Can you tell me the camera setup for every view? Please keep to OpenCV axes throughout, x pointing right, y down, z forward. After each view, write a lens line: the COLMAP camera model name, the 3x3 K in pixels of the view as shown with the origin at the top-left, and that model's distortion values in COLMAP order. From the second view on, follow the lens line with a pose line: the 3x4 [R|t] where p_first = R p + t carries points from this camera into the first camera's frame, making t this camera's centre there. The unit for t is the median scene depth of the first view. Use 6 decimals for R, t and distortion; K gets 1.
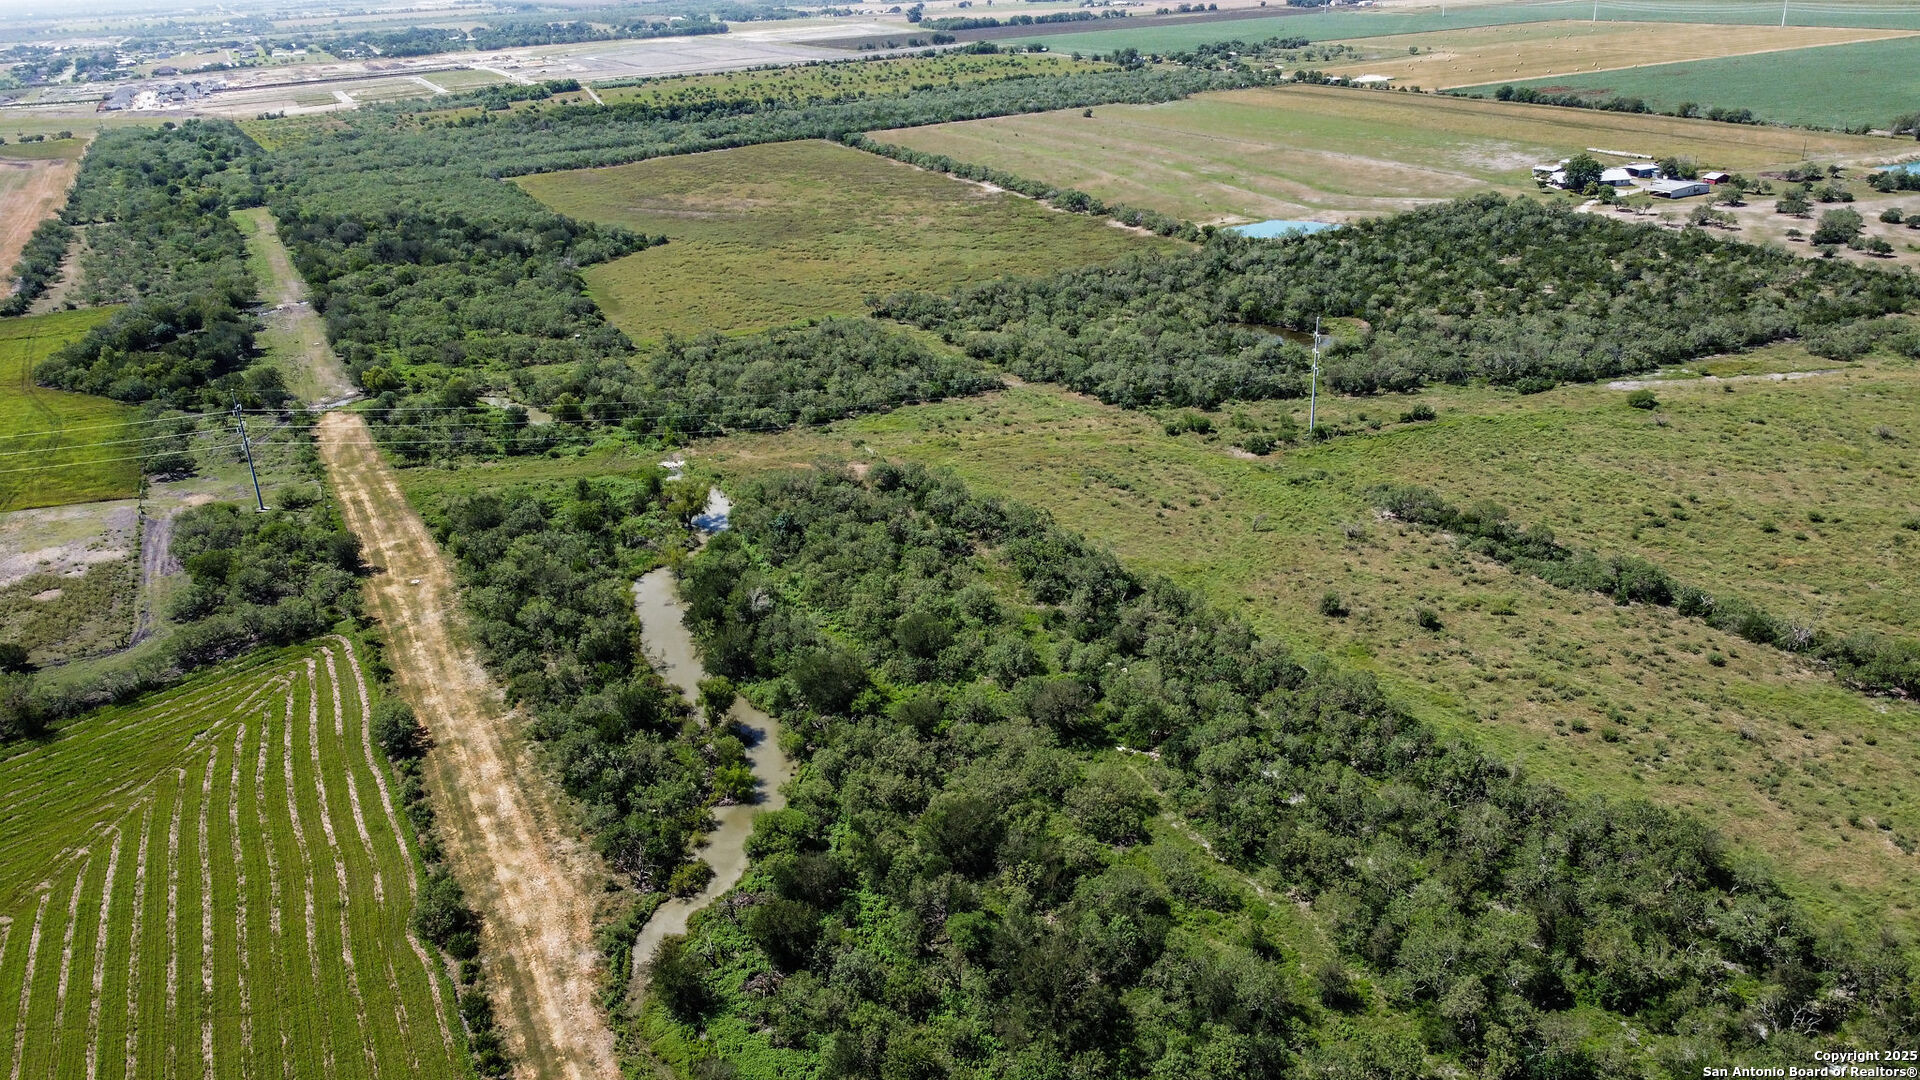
lens RADIAL K [[1683.5, 0, 956.6], [0, 1683.5, 542.6], [0, 0, 1]] dist [0.005105, -0.021585]
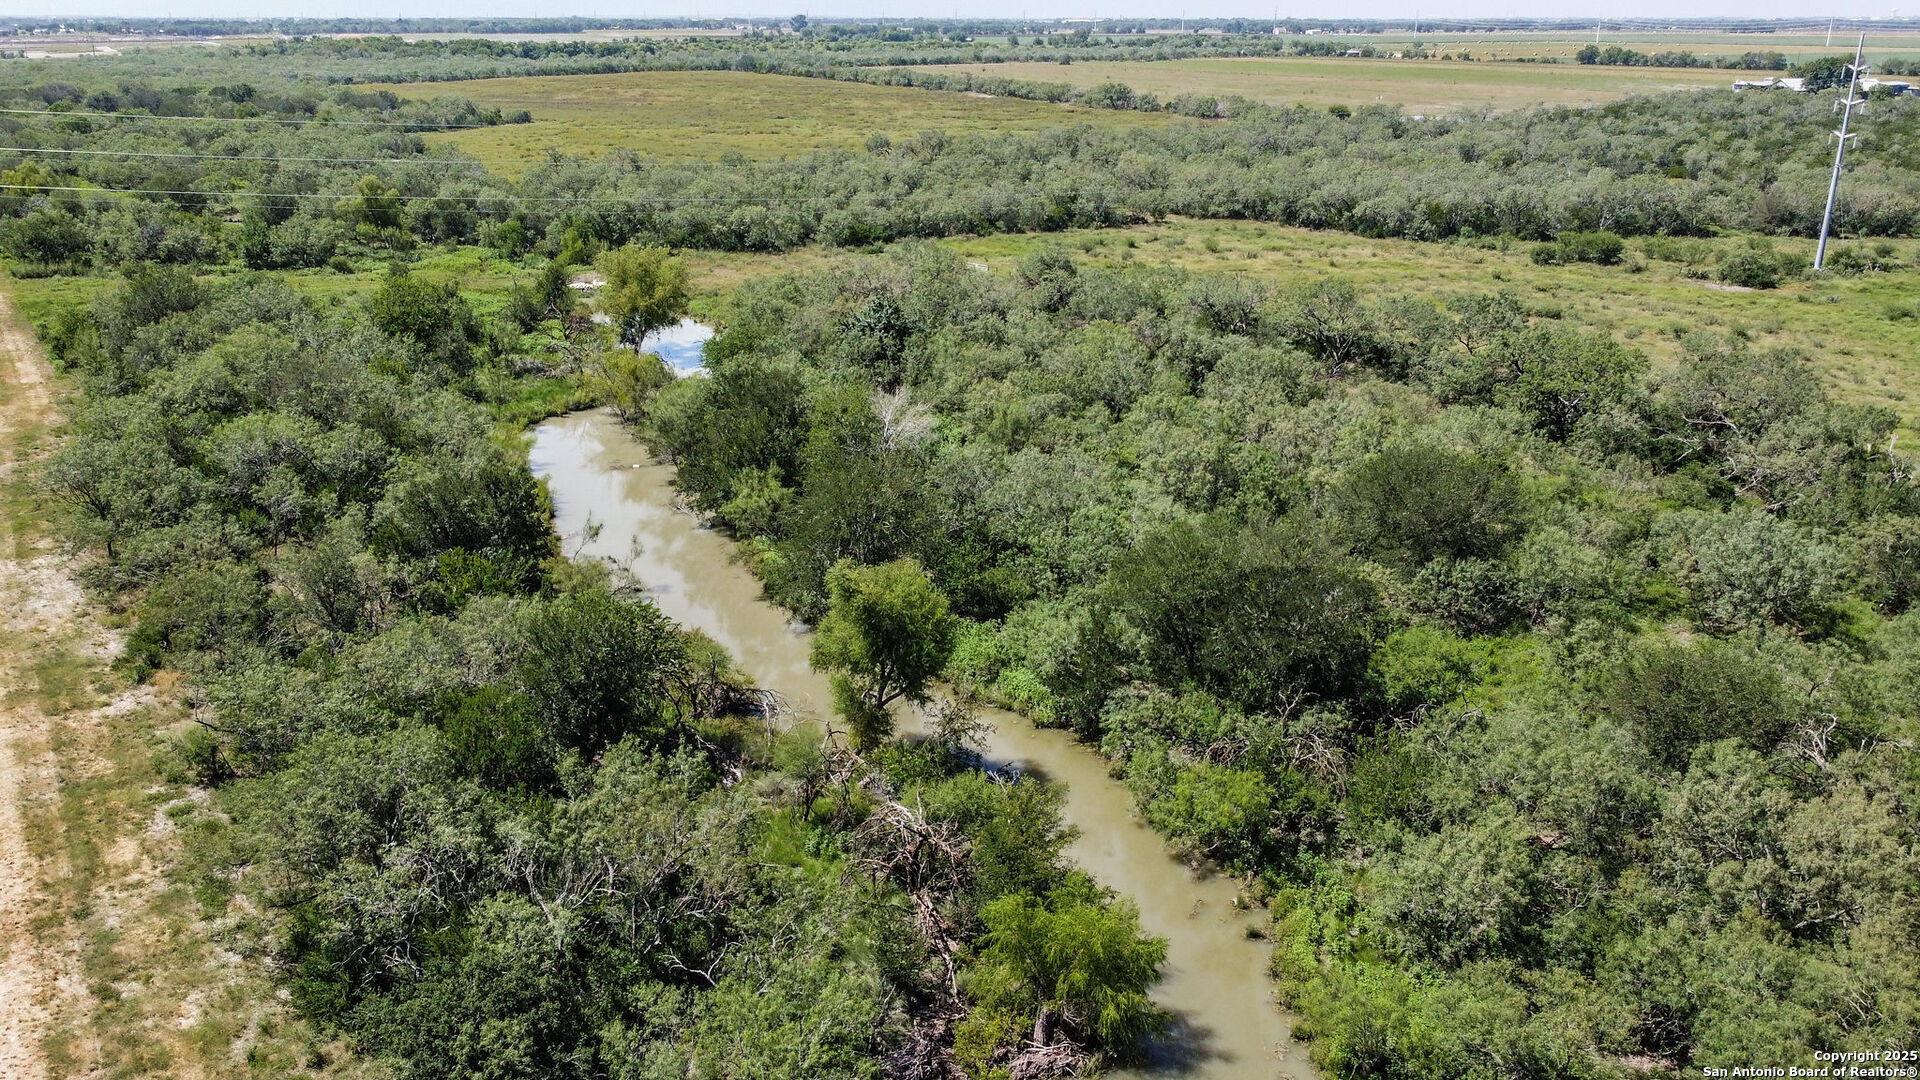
lens RADIAL K [[1689.0, 0, 916.1], [0, 1689.0, 536.5], [0, 0, 1]] dist [0.001139, -0.004643]
pose [[0.995654, 0.032276, 0.087358, -0.166603], [-0.025359, 0.996539, -0.079167, 0.099571], [-0.089611, 0.076608, 0.993026, 0.743707]]
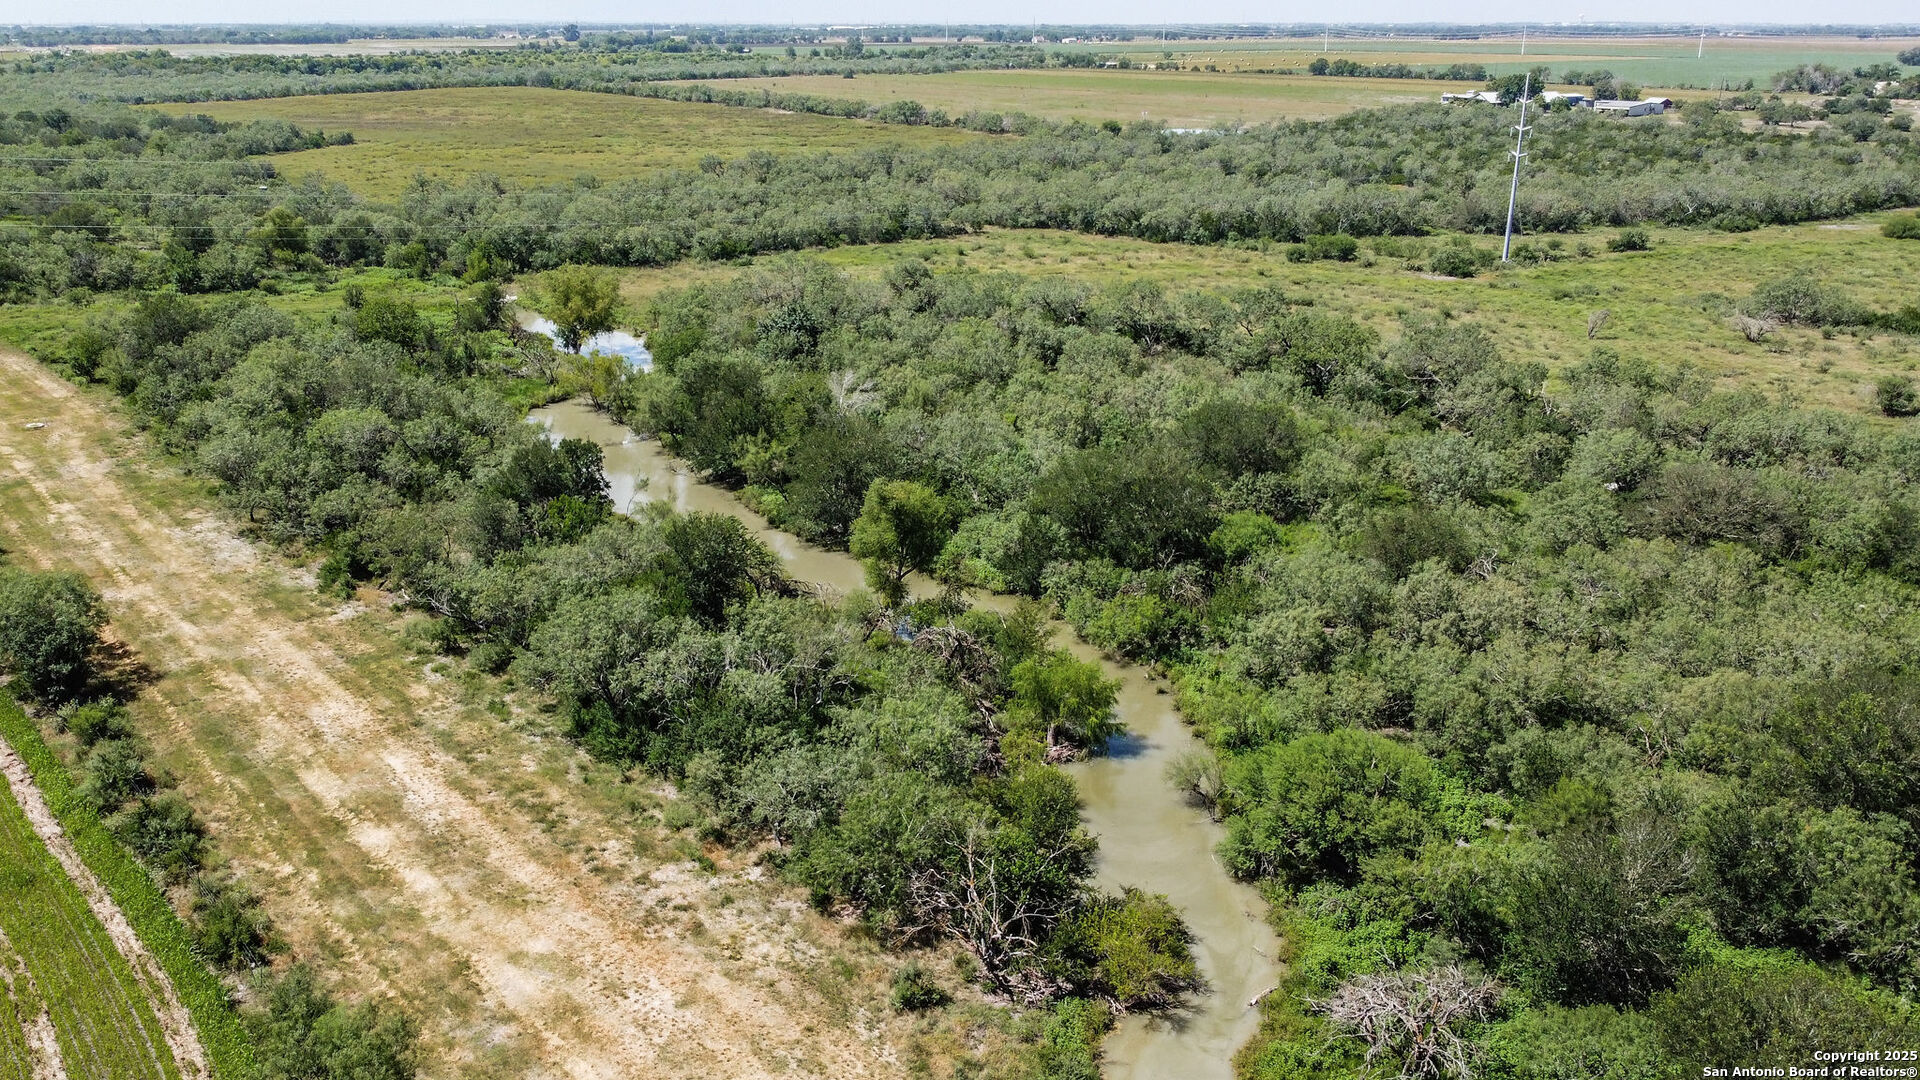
lens RADIAL K [[1683.5, 0, 956.6], [0, 1683.5, 542.6], [0, 0, 1]] dist [0.005105, -0.021585]
pose [[0.970497, -0.016542, 0.240545, -0.234640], [0.035424, 0.996600, -0.074387, 0.128654], [-0.238497, 0.080714, 0.967783, 0.614650]]
